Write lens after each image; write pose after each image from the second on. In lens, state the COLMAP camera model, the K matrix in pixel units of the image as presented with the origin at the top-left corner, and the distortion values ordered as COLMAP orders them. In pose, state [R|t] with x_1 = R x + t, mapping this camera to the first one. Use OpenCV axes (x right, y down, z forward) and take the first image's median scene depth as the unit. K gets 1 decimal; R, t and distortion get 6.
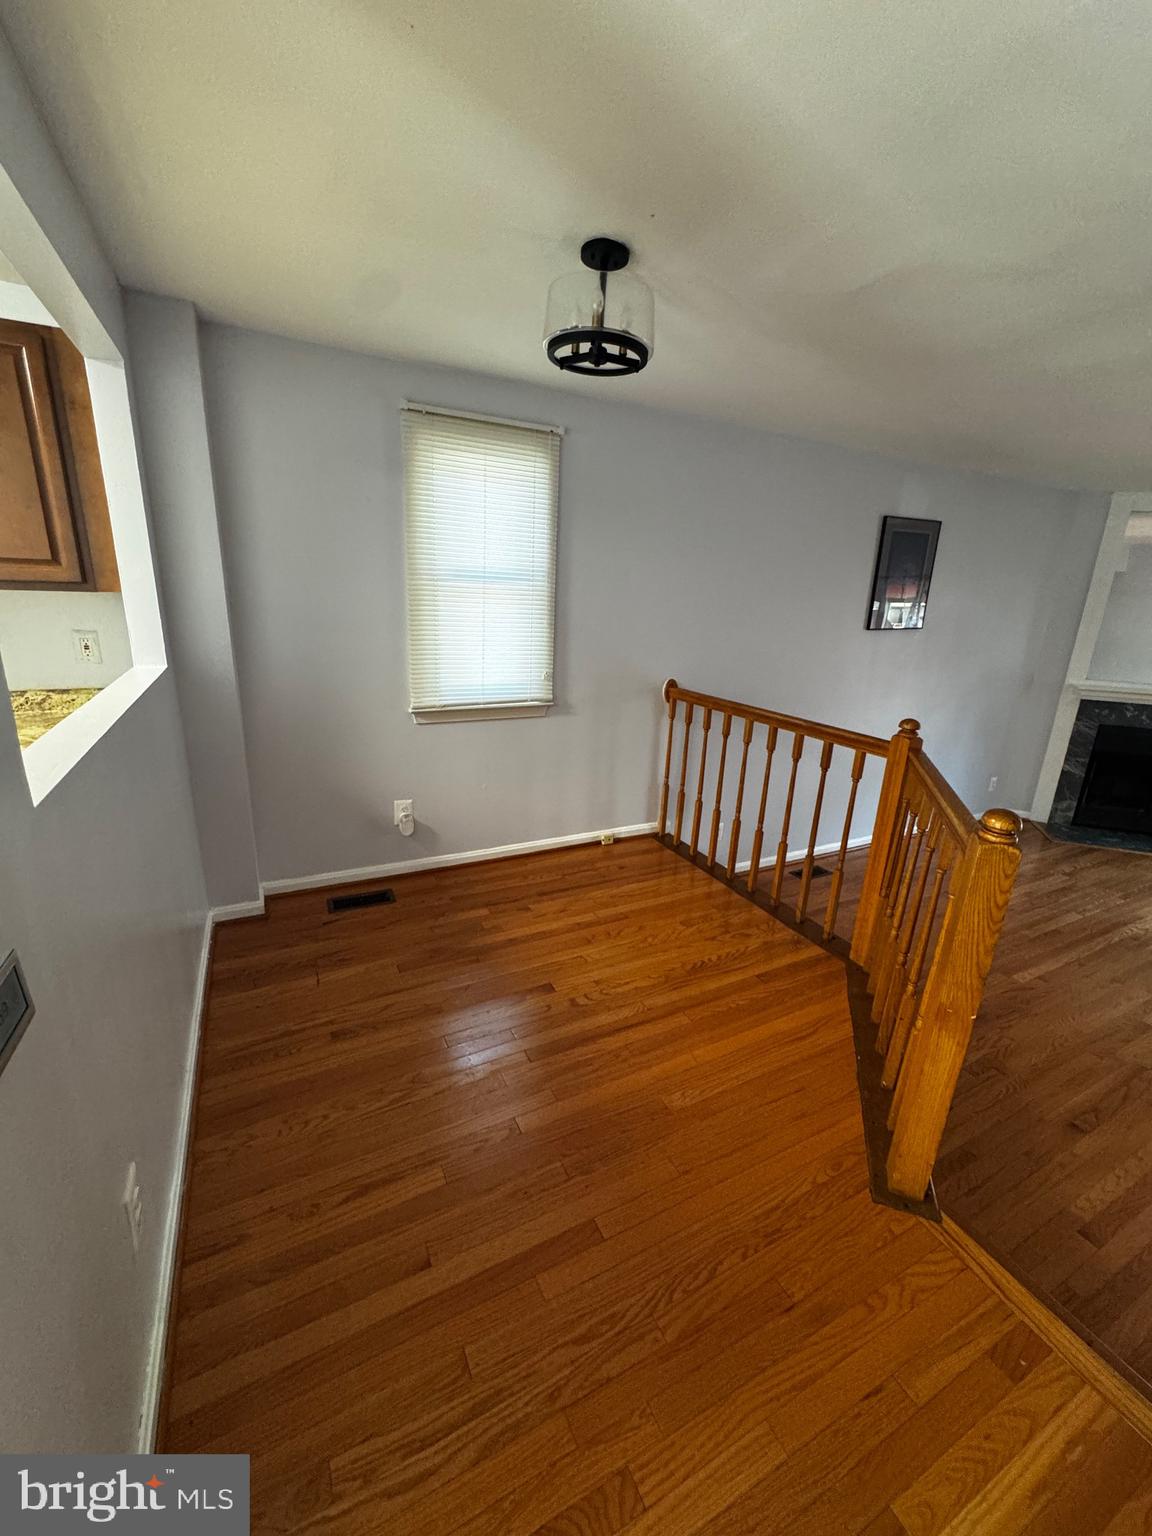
lens RADIAL K [[613.5, 0, 576.8], [0, 613.5, 766.6], [0, 0, 1]] dist [-0.001457, -0.000064]
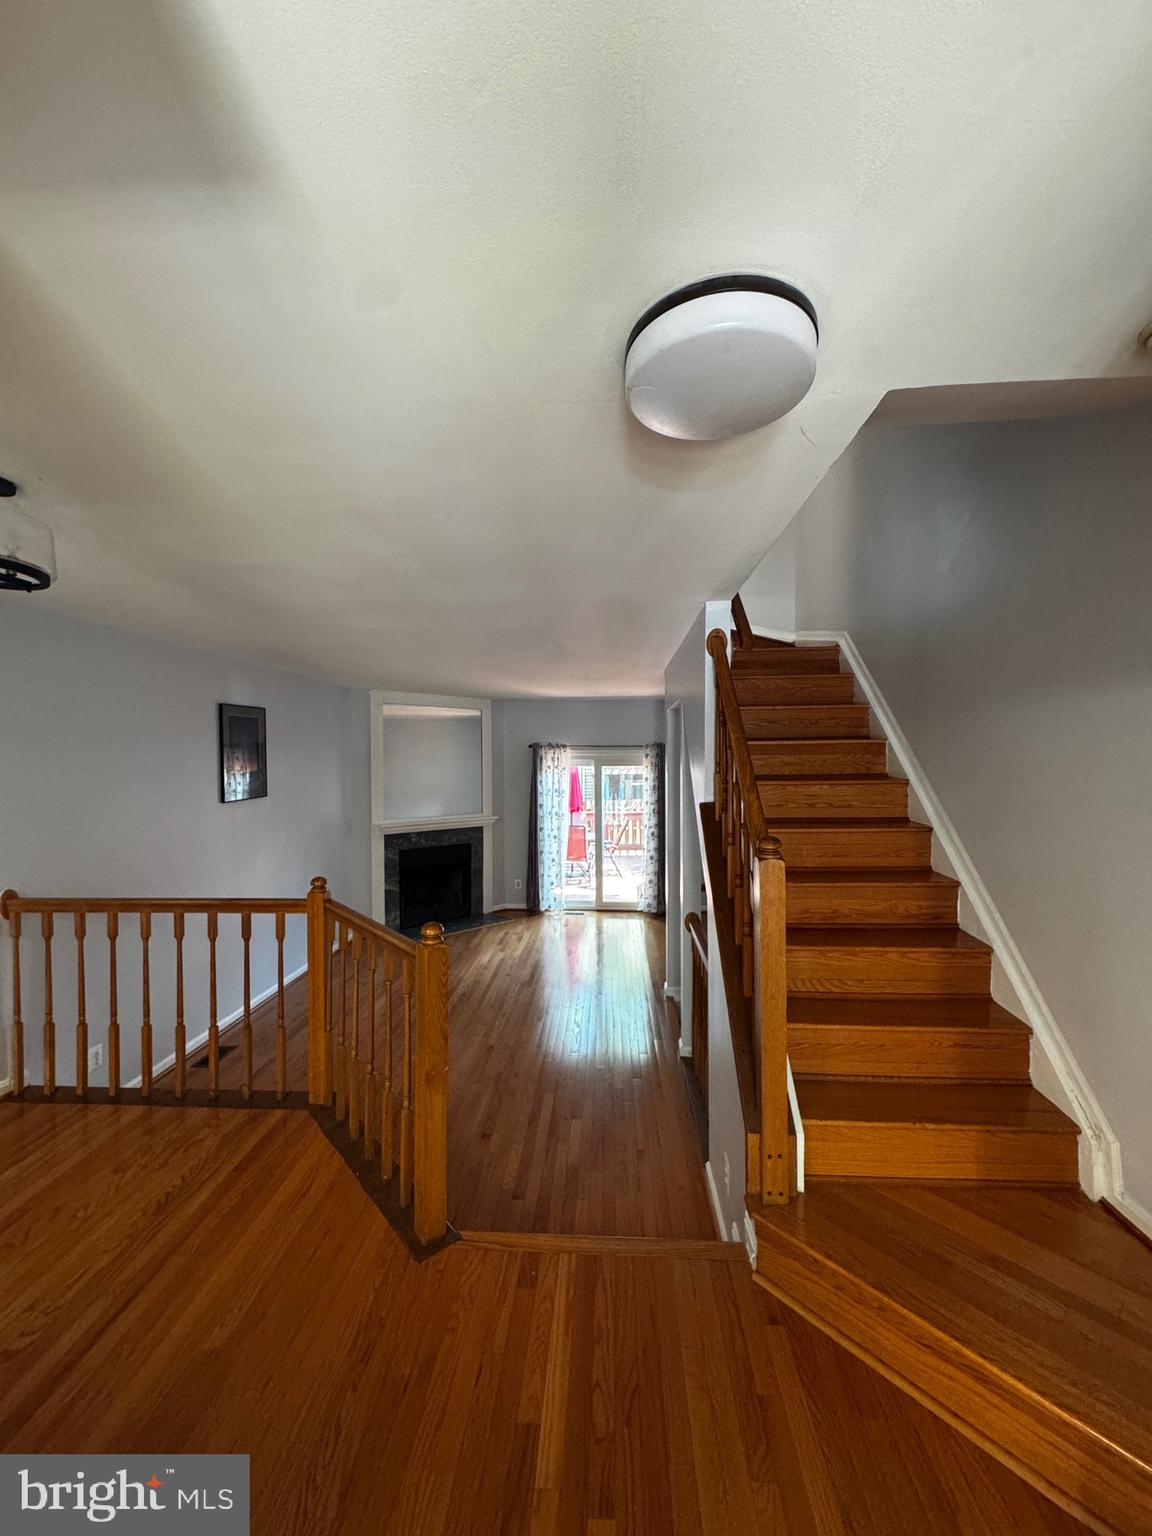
lens RADIAL K [[613.5, 0, 576.8], [0, 613.5, 766.6], [0, 0, 1]] dist [-0.001457, -0.000064]
pose [[0.502509, -0.054938, 0.862825, -0.195328], [0.265290, 0.959634, -0.093403, -0.029235], [-0.822865, 0.275834, 0.496799, -0.083760]]
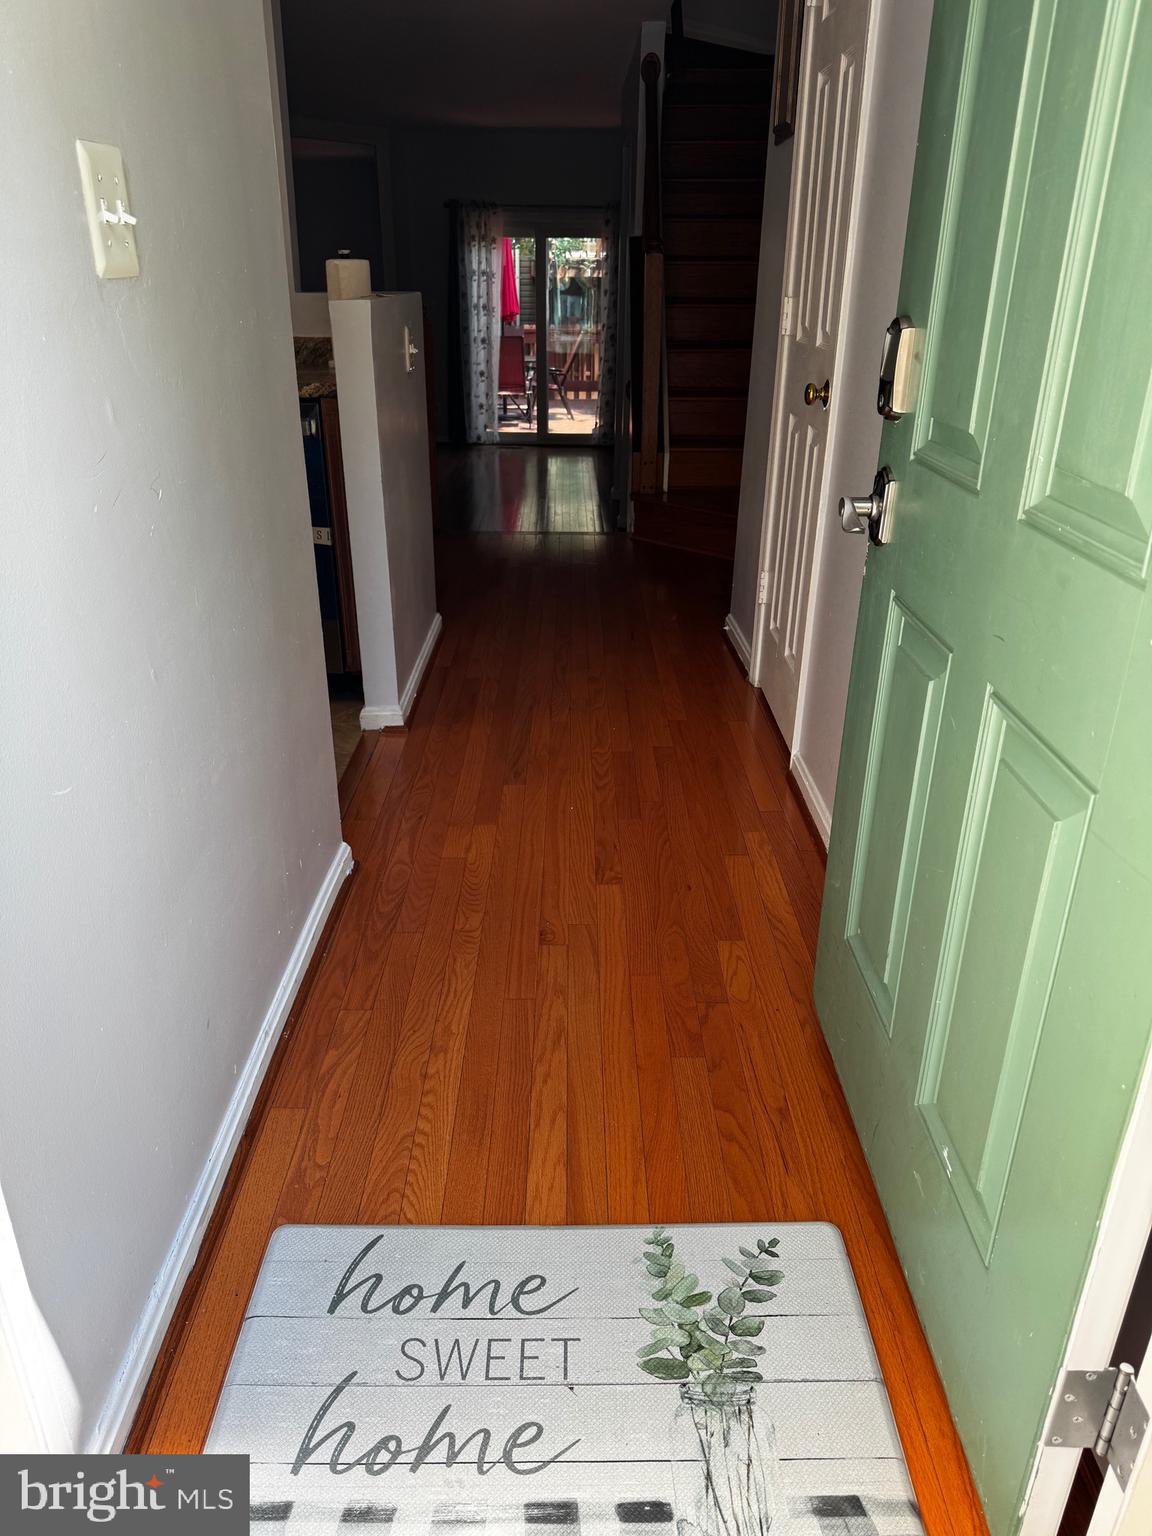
lens RADIAL K [[1057.9, 0, 576.0], [0, 1057.9, 768.0], [0, 0, 1]] dist [0.052142, -0.138291]
pose [[0.450221, -0.411069, 0.792669, -1.189044], [0.257230, 0.909804, 0.325713, 0.214646], [-0.855064, 0.057256, 0.515352, -0.585633]]
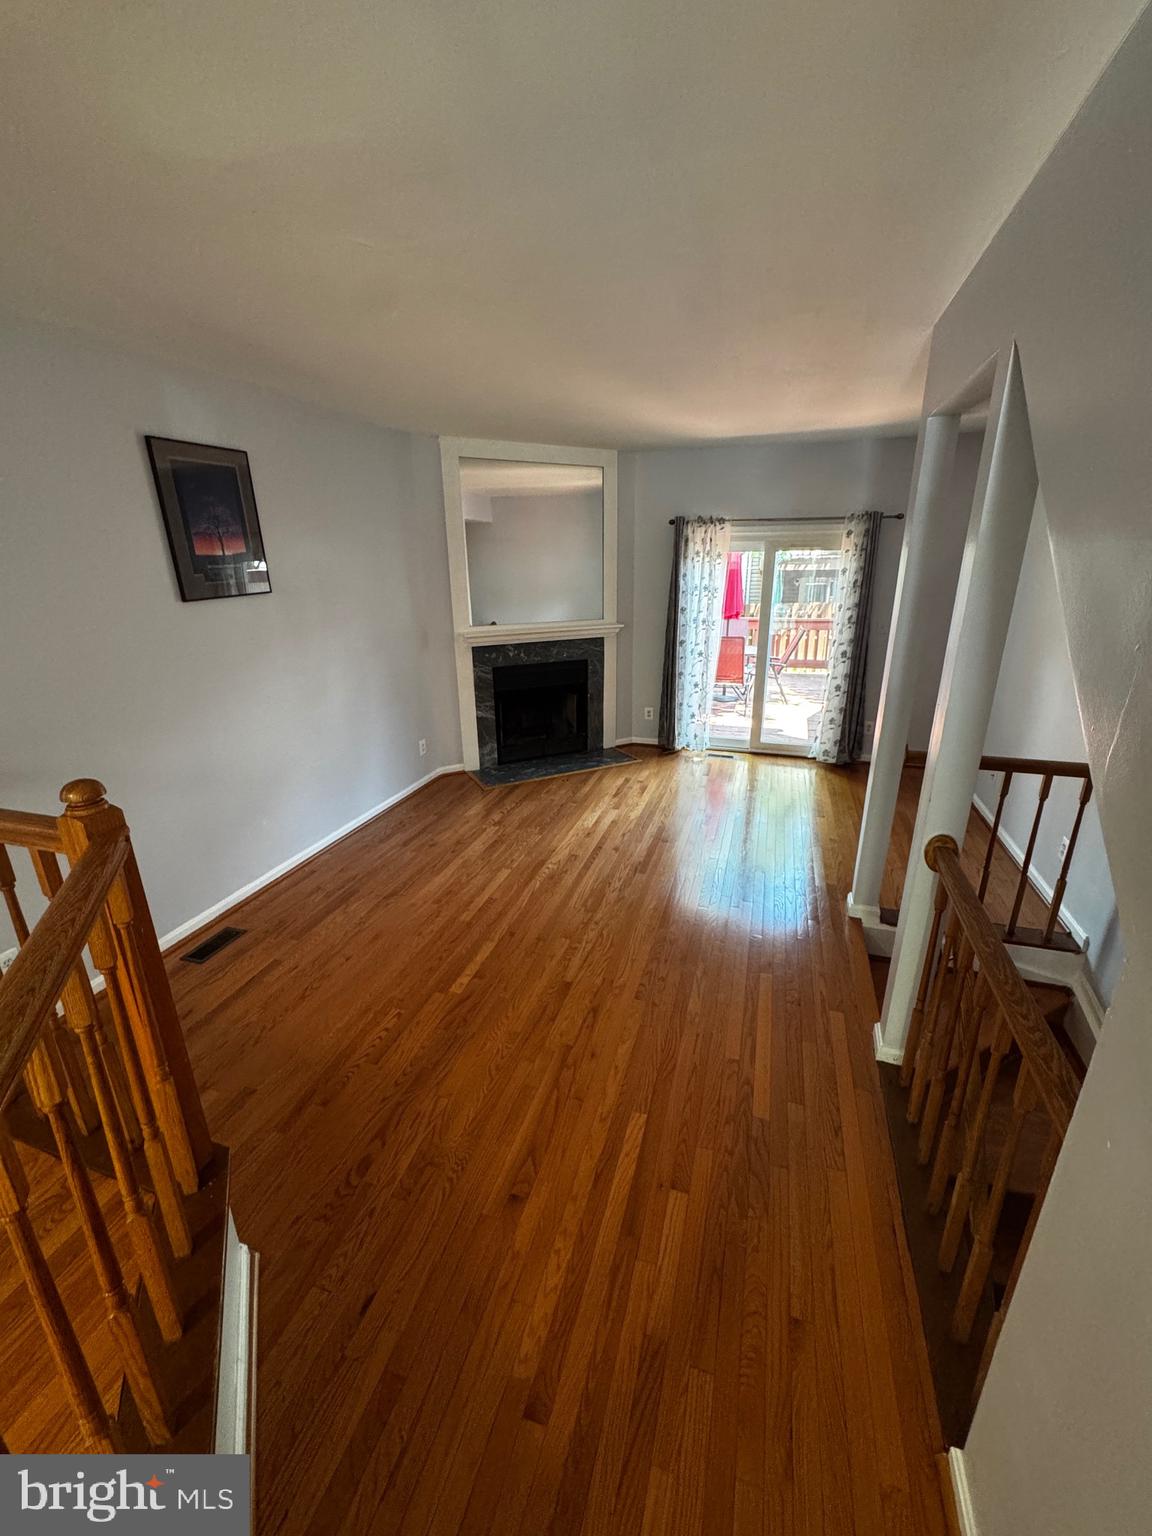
lens RADIAL K [[616.9, 0, 579.1], [0, 616.9, 766.4], [0, 0, 1]] dist [0.000844, 0.000088]
pose [[0.698595, -0.276128, 0.660089, 0.386687], [0.238681, 0.959626, 0.148826, -0.051296], [-0.674534, 0.053582, 0.736297, 0.241999]]
